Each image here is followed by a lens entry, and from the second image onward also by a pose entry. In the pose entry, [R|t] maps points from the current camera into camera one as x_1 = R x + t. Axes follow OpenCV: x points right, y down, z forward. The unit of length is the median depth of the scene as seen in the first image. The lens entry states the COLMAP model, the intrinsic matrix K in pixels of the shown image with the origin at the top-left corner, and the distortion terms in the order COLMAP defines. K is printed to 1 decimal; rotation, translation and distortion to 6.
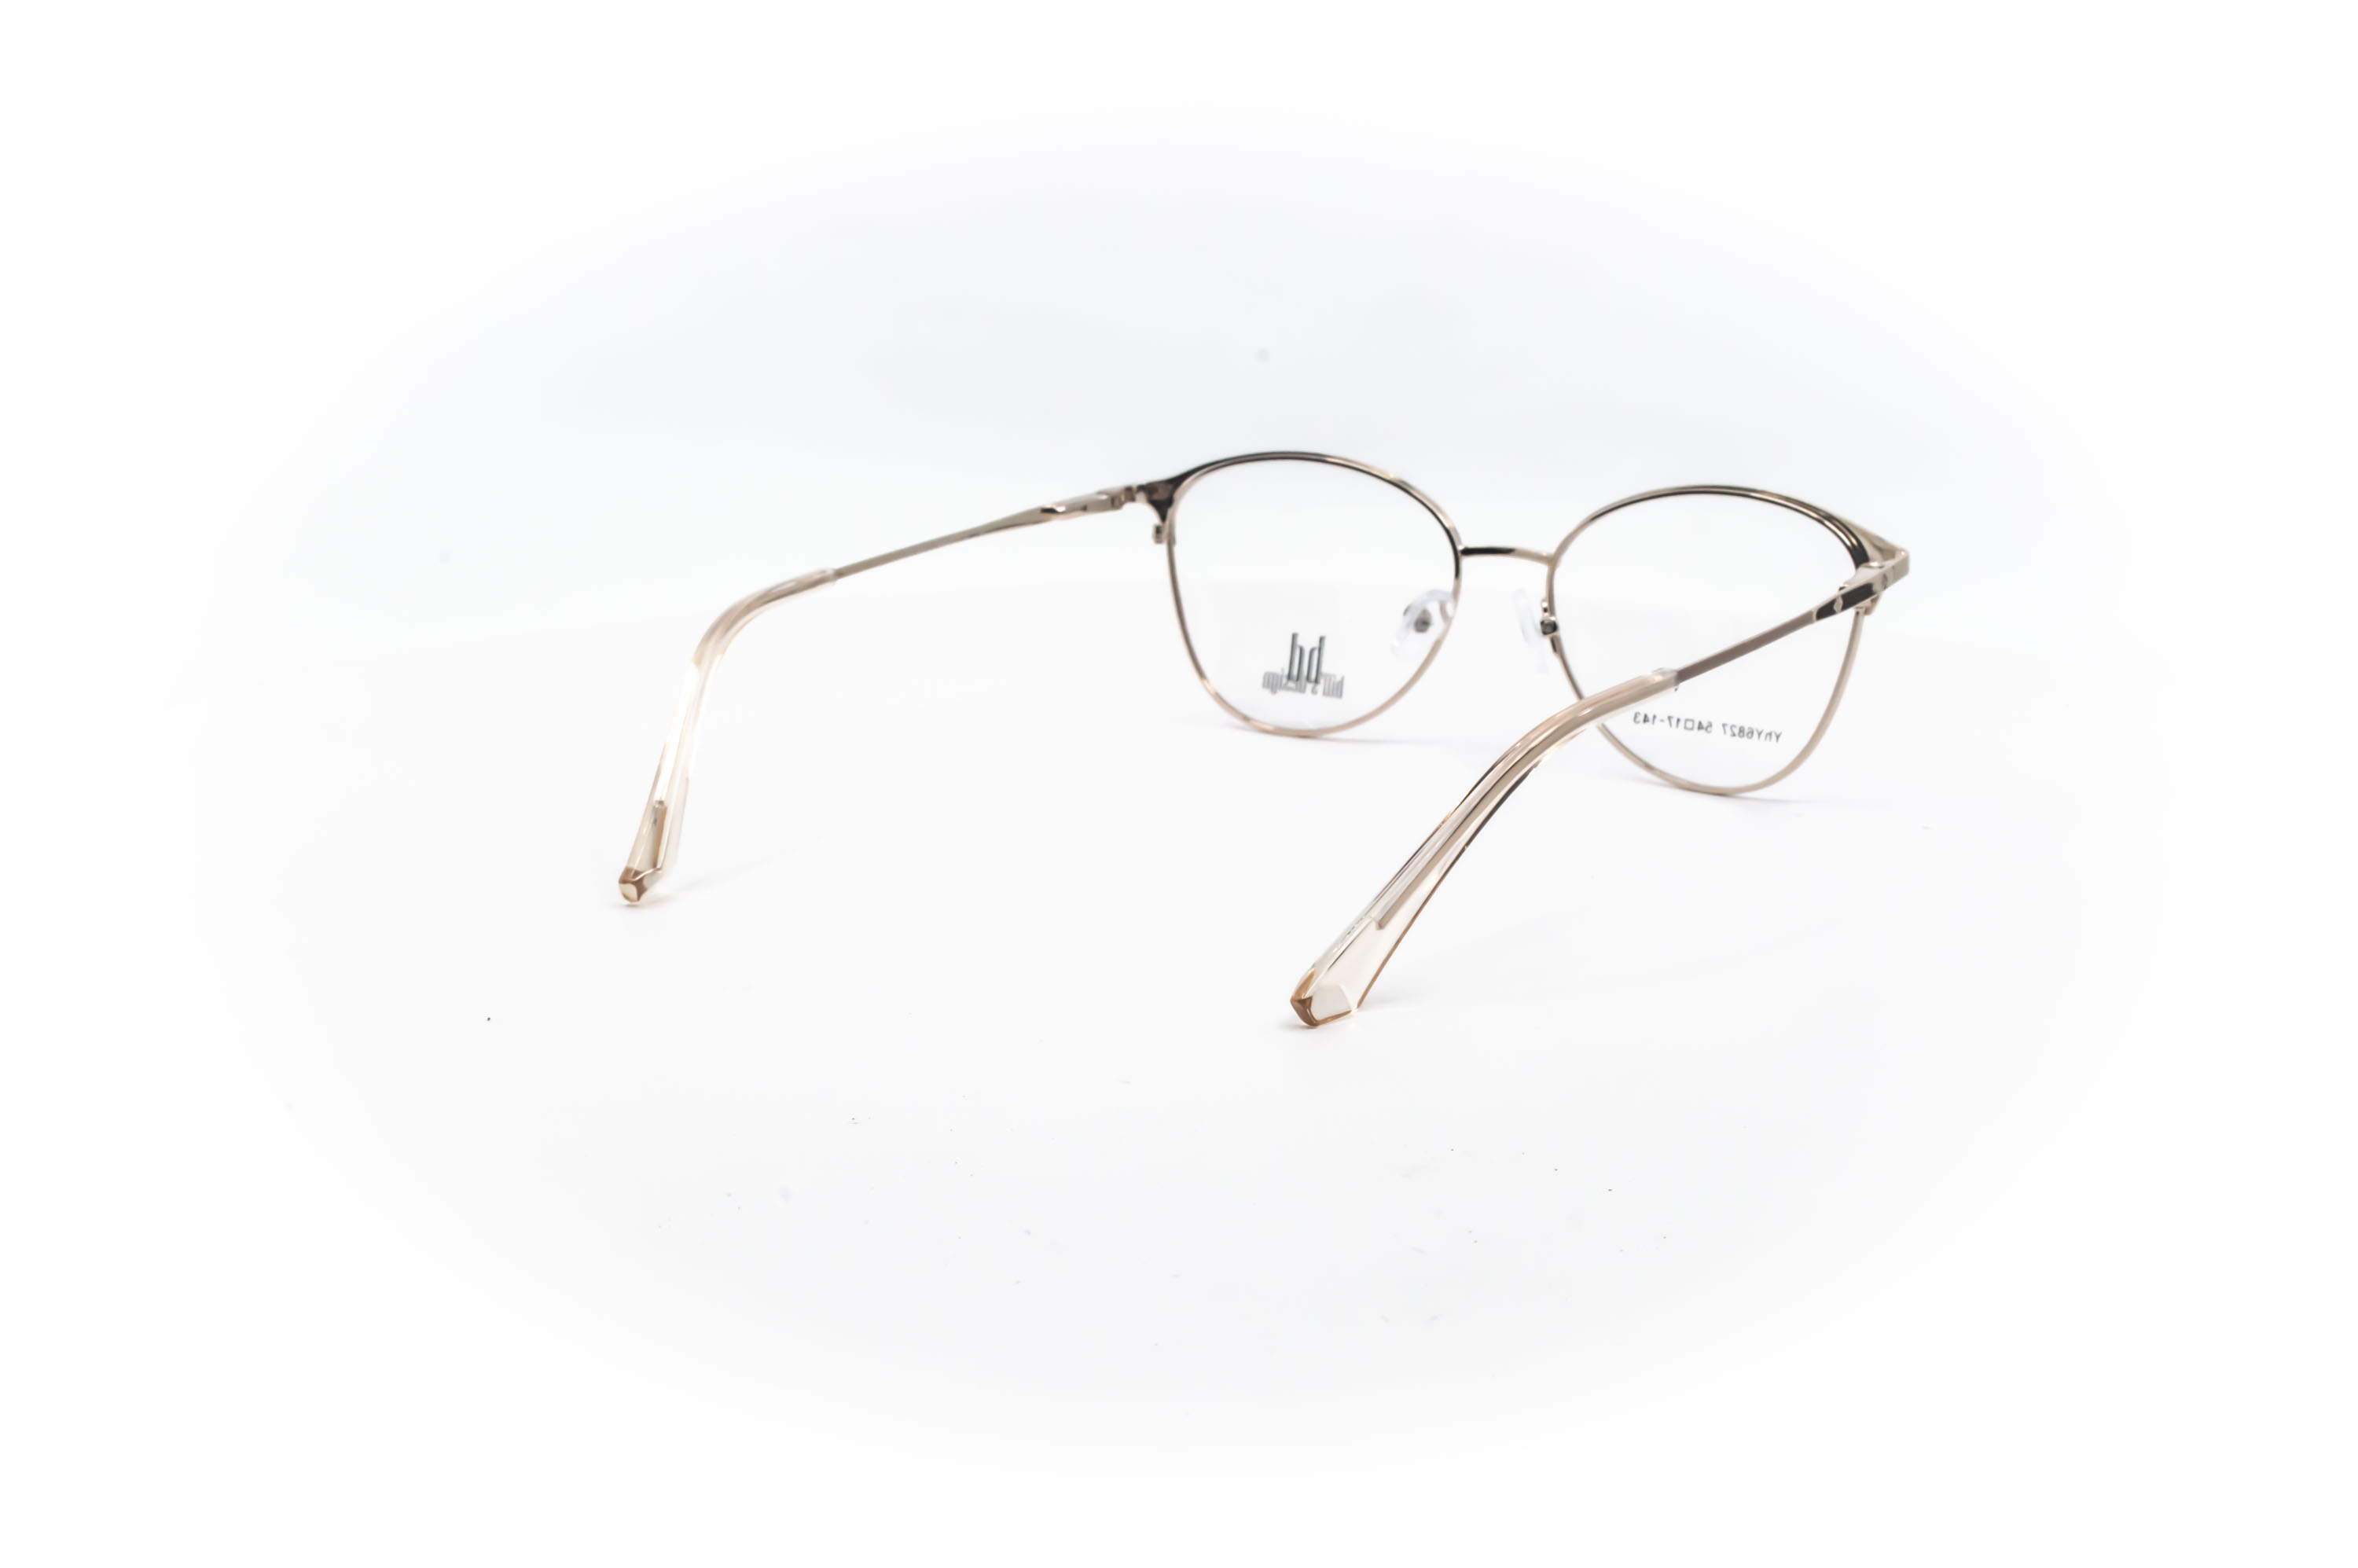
lens RADIAL K [[3058.7, 0, 1179.0], [0, 3058.7, 784.0], [0, 0, 1]] dist [-0.034403, -0.040760]
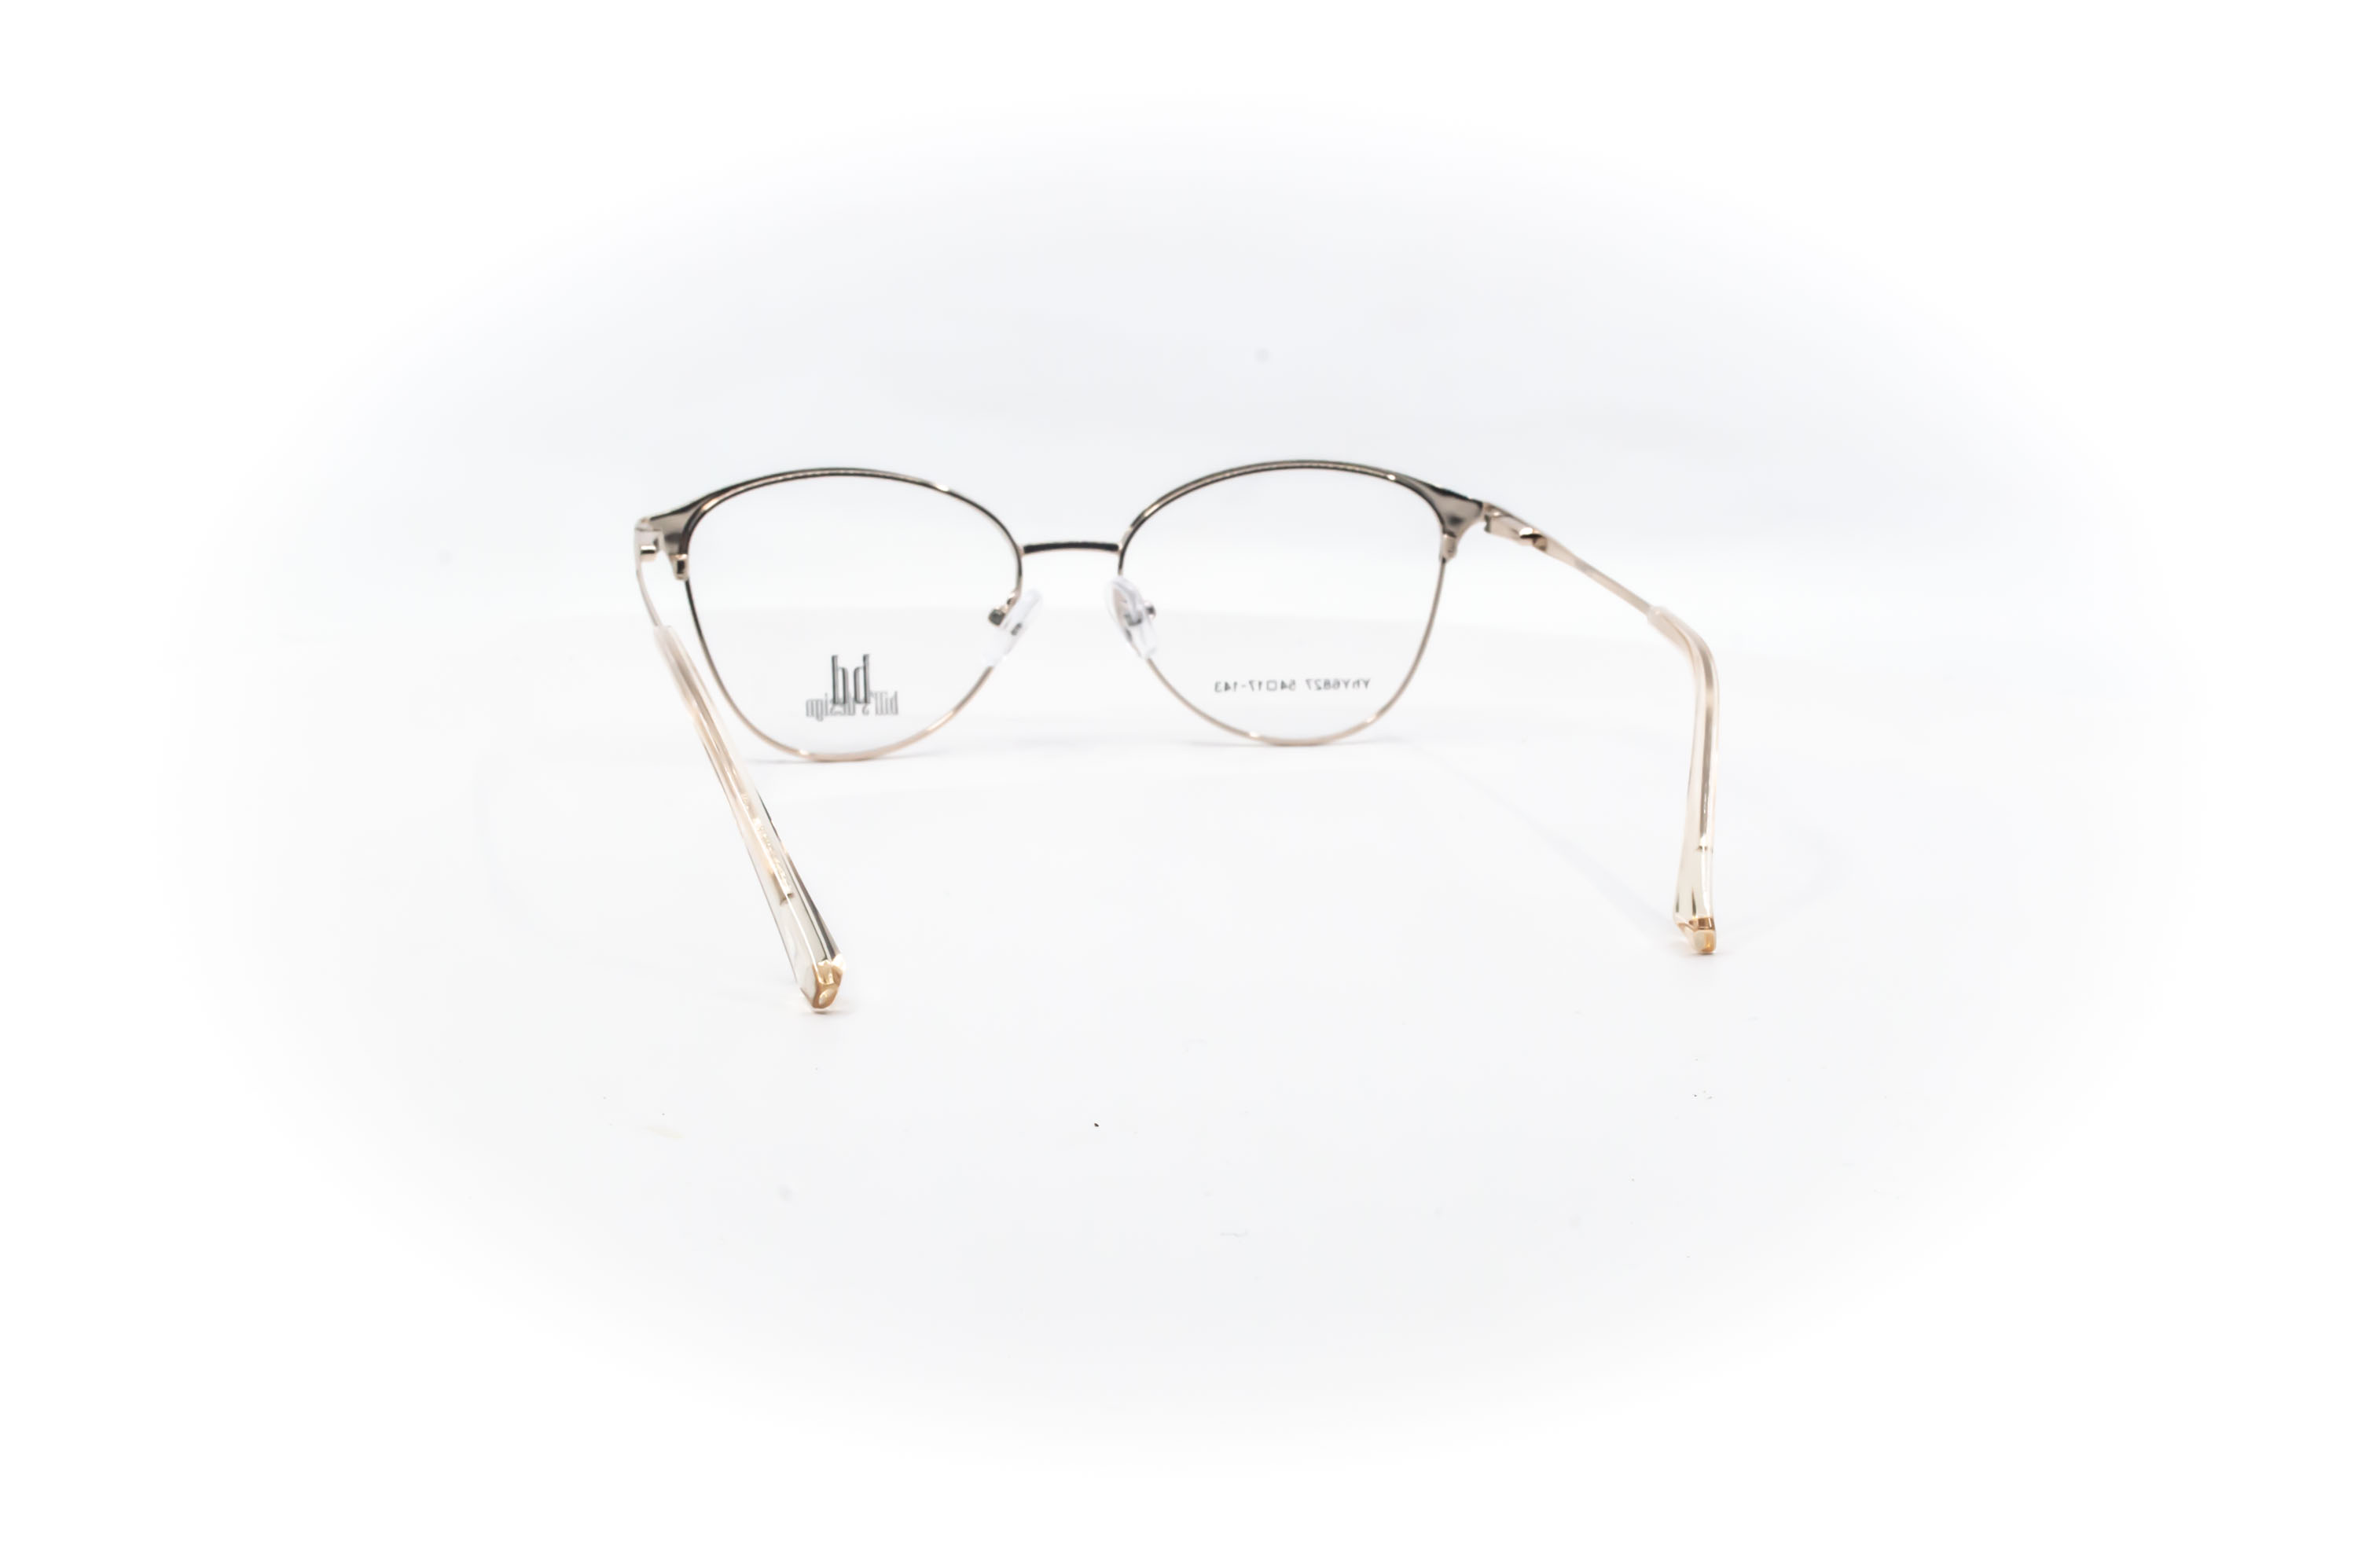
lens RADIAL K [[3058.7, 0, 1179.0], [0, 3058.7, 784.0], [0, 0, 1]] dist [-0.034403, -0.040760]
pose [[0.701858, -0.147405, 0.696899, -0.587463], [0.152528, 0.986762, 0.055102, -0.047655], [-0.695795, 0.067623, 0.715050, 0.245447]]
